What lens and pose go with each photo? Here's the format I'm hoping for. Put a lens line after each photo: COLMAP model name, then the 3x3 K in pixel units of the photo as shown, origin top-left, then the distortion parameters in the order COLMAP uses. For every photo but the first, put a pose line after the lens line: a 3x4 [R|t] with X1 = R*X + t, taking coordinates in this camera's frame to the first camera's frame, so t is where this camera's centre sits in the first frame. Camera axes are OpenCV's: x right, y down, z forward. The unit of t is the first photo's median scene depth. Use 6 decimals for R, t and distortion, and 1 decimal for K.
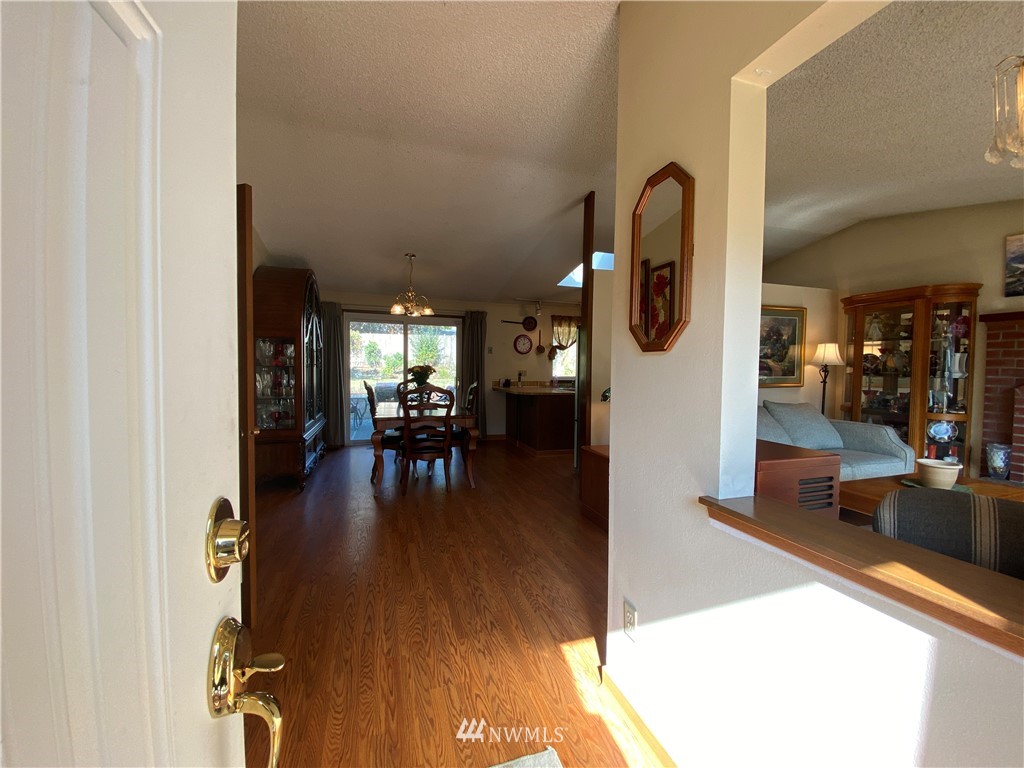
lens RADIAL K [[410.4, 0, 514.8], [0, 410.4, 383.5], [0, 0, 1]] dist [0.019094, -0.019761]
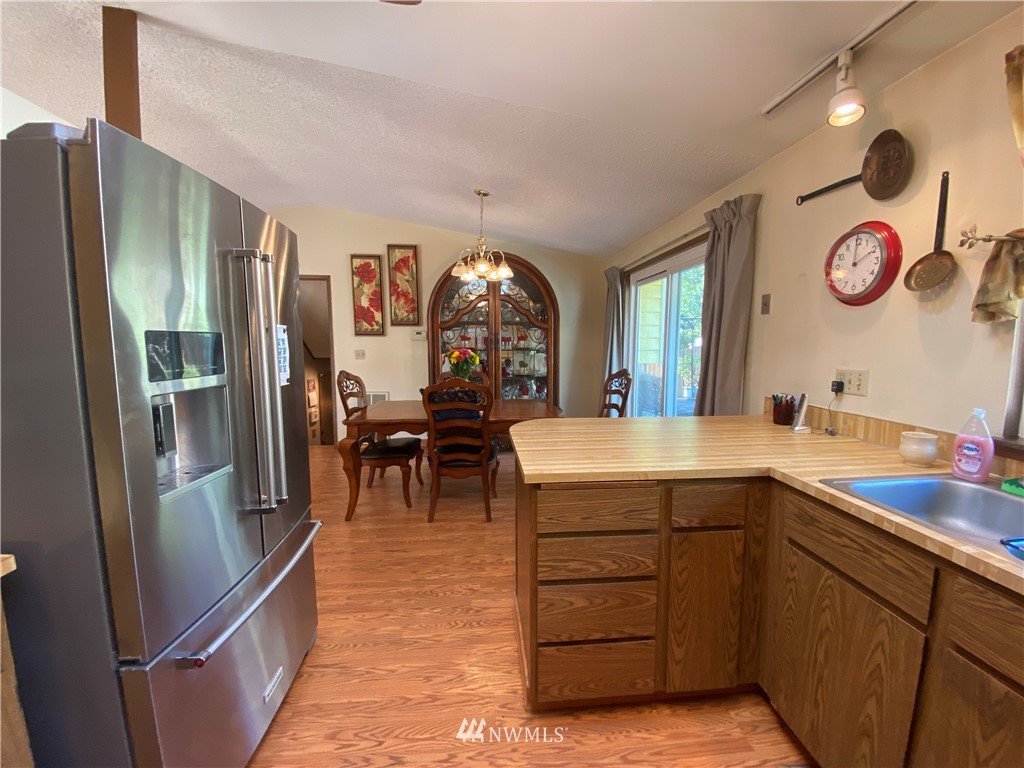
lens RADIAL K [[410.4, 0, 514.8], [0, 410.4, 383.5], [0, 0, 1]] dist [0.019094, -0.019761]
pose [[-0.229536, 0.085815, -0.969510, 0.310303], [-0.041624, 0.994329, 0.097867, -0.040353], [0.972410, 0.062819, -0.224662, 0.862602]]
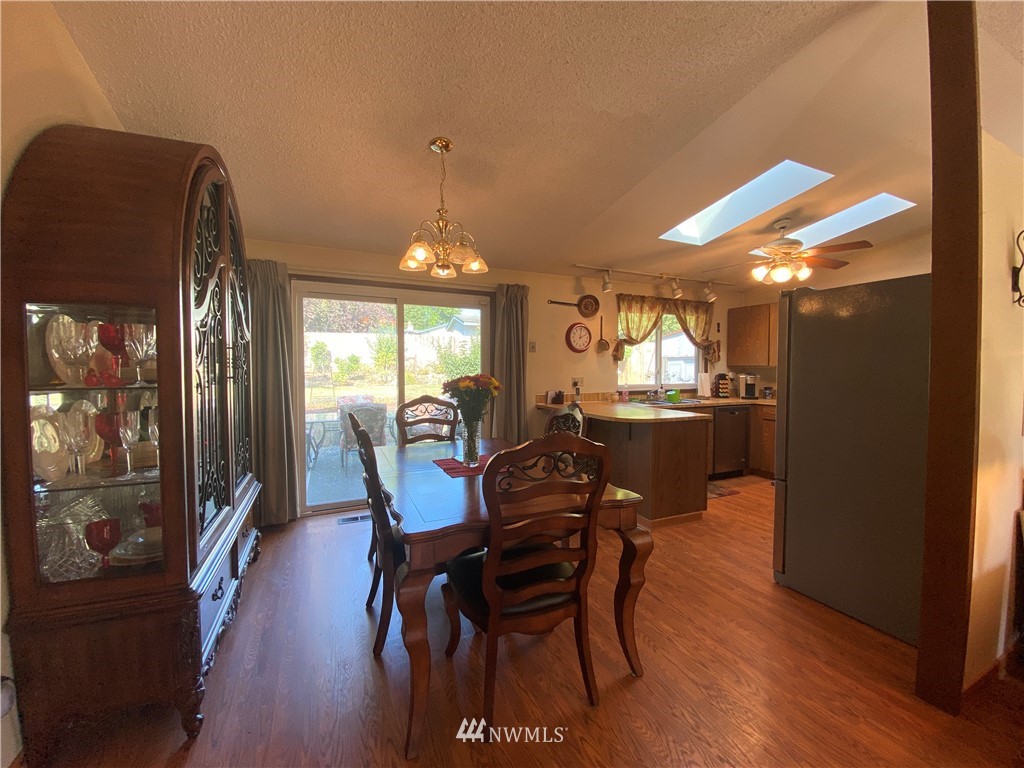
lens RADIAL K [[411.1, 0, 509.1], [0, 411.1, 385.2], [0, 0, 1]] dist [0.042016, -0.019543]
pose [[0.994288, -0.018842, 0.105052, -0.161543], [0.018761, 0.999822, 0.001760, -0.022438], [-0.105067, 0.000221, 0.994465, 0.359291]]
